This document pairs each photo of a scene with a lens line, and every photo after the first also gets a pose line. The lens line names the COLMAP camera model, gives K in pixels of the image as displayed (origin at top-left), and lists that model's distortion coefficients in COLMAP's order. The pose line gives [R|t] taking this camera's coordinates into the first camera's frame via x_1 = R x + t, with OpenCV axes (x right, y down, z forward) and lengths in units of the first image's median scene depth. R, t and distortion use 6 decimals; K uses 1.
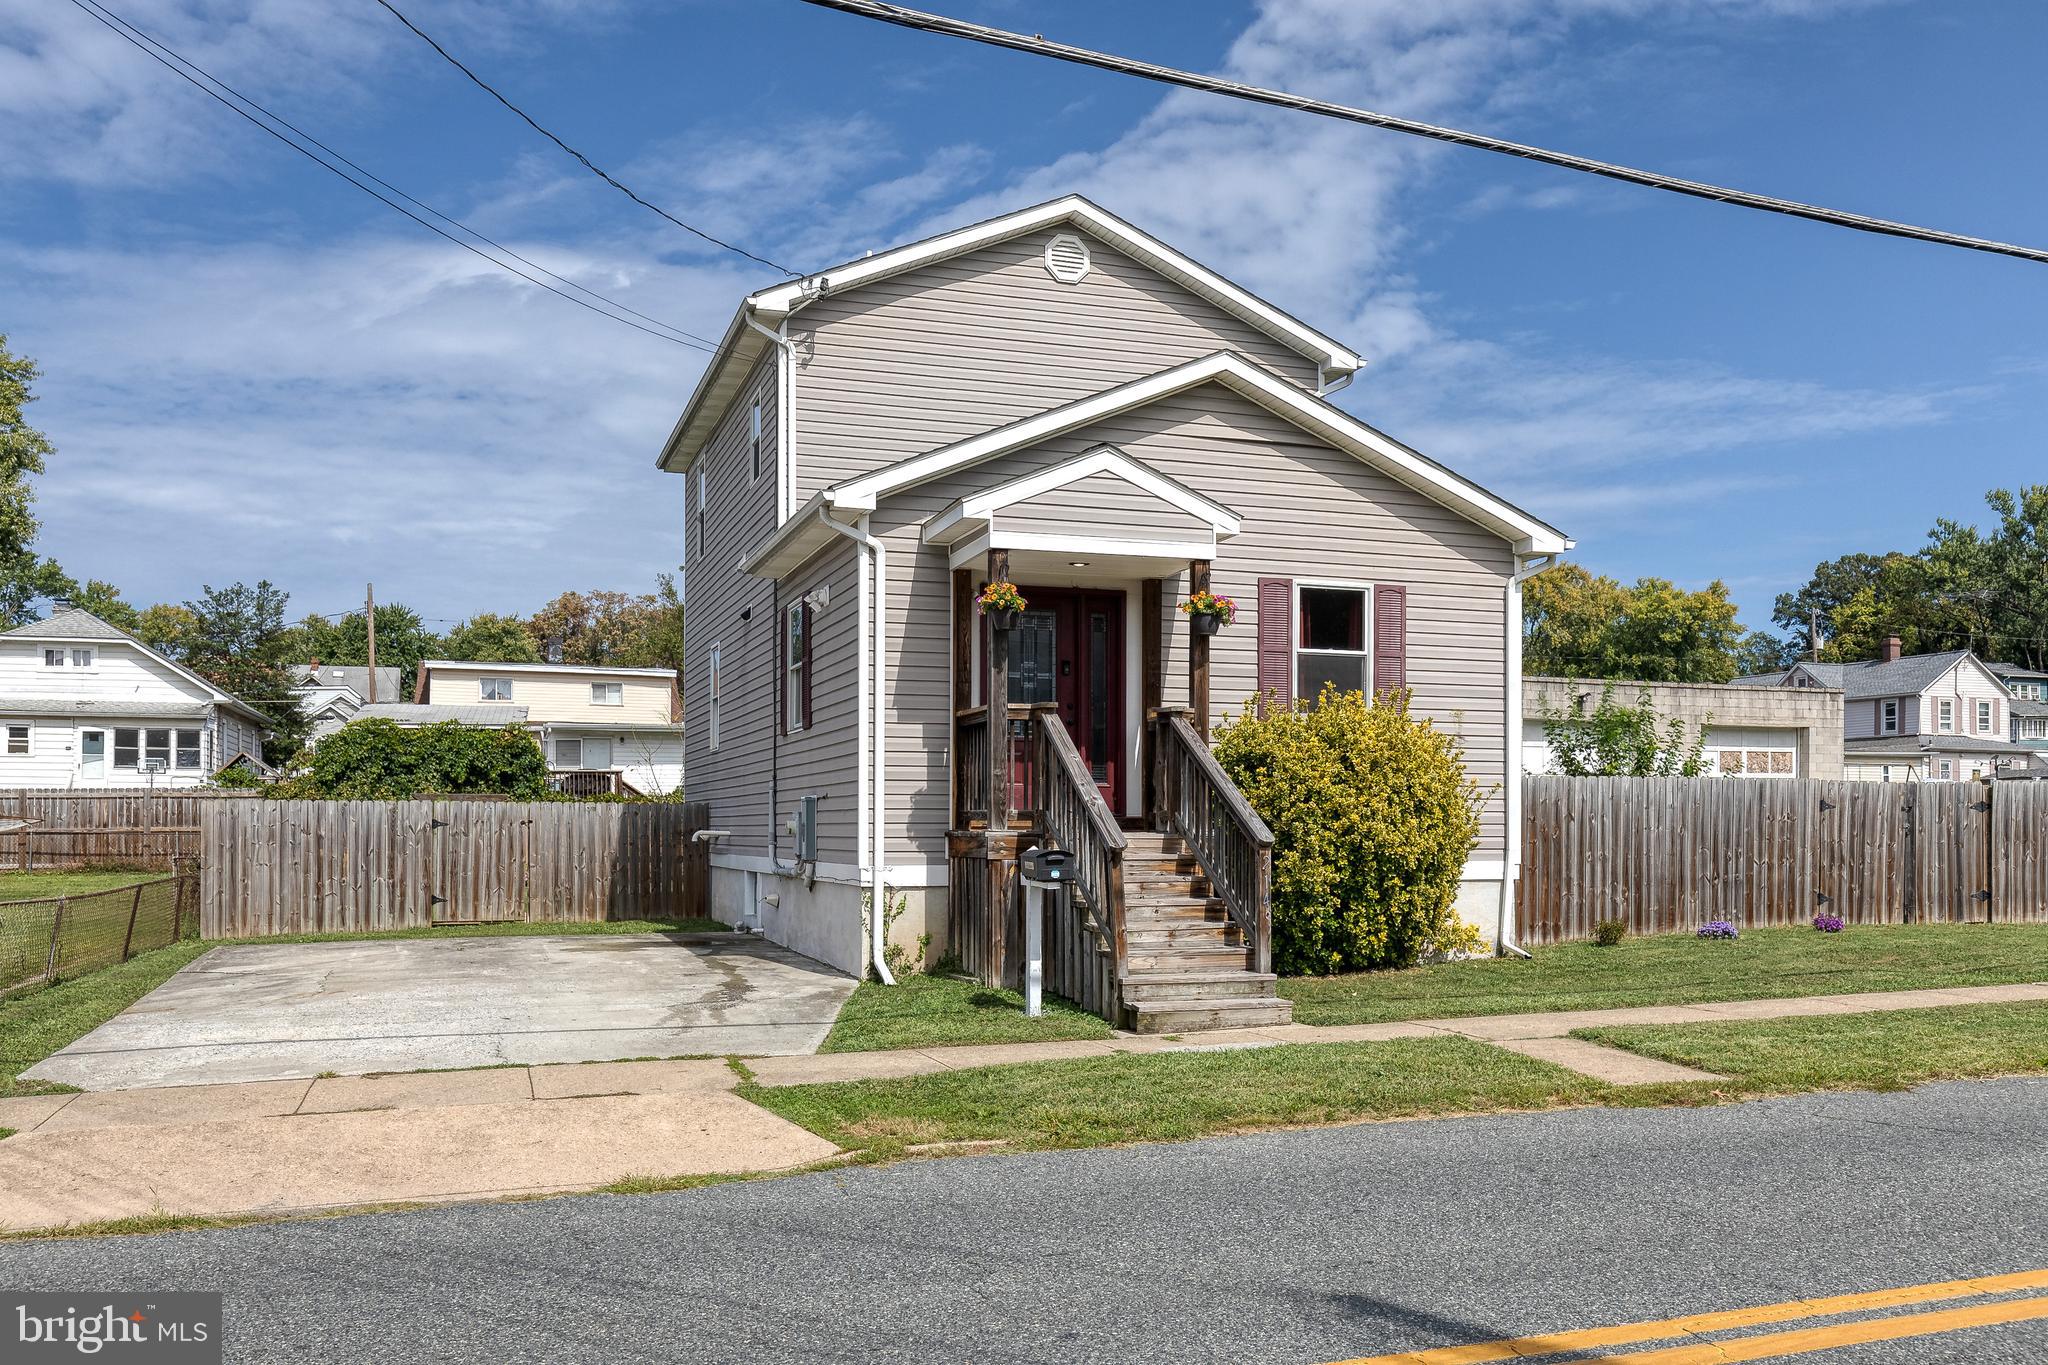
lens RADIAL K [[1723.5, 0, 1024.0], [0, 1723.5, 682.5], [0, 0, 1]] dist [0.021567, -0.009642]
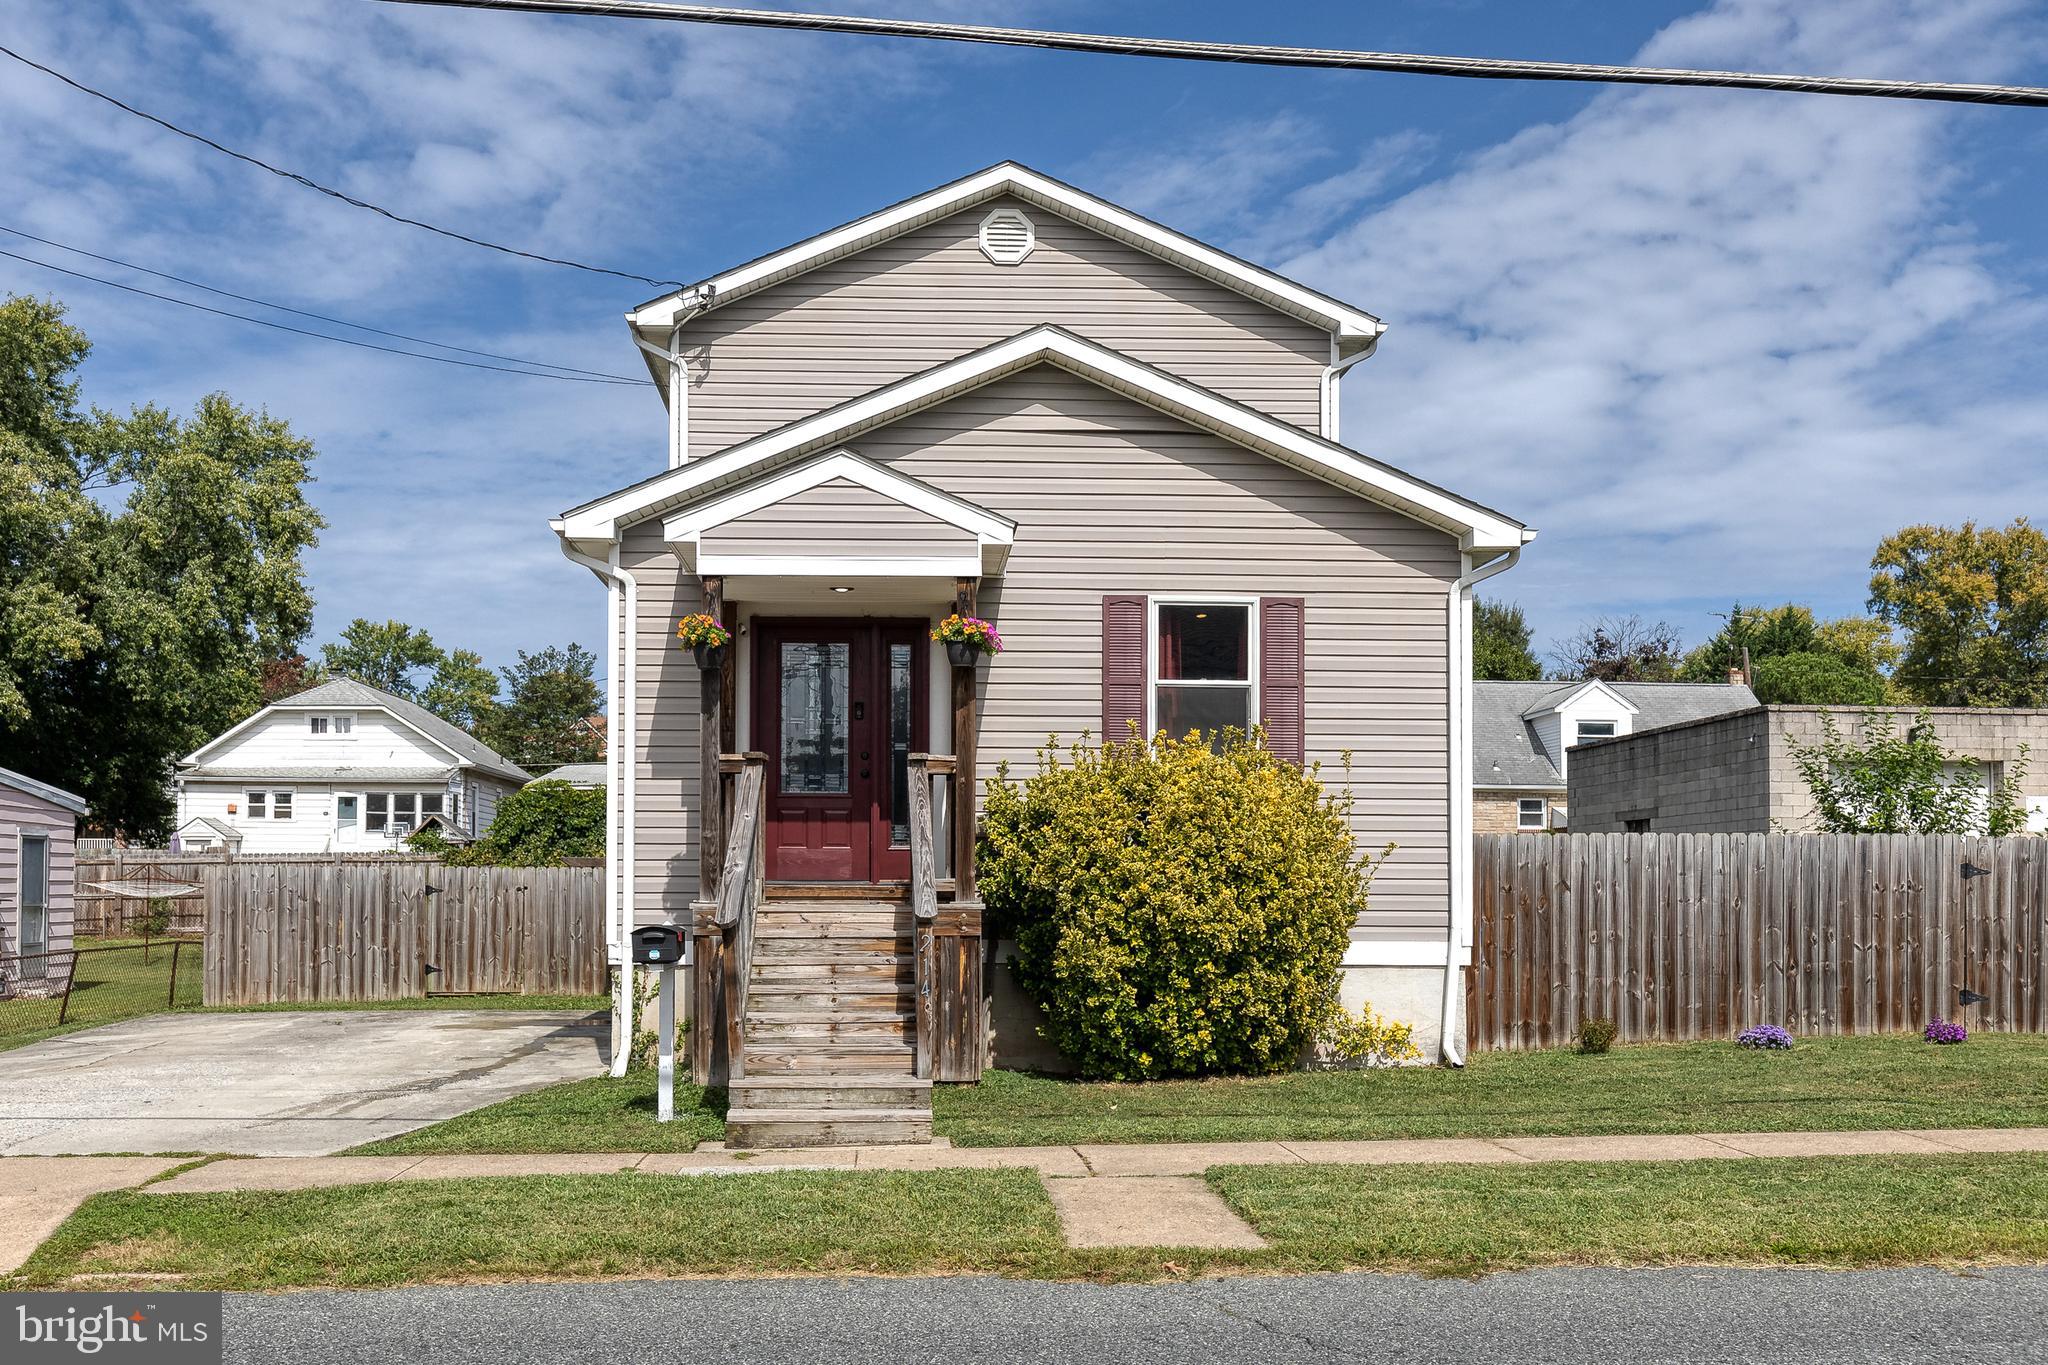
lens RADIAL K [[1864.7, 0, 1024.0], [0, 1864.7, 682.5], [0, 0, 1]] dist [0.001419, 0.033329]
pose [[0.955971, -0.029780, -0.291948, 0.290133], [0.021660, 0.999284, -0.031008, 0.006335], [0.292662, 0.023319, 0.955932, 0.108515]]
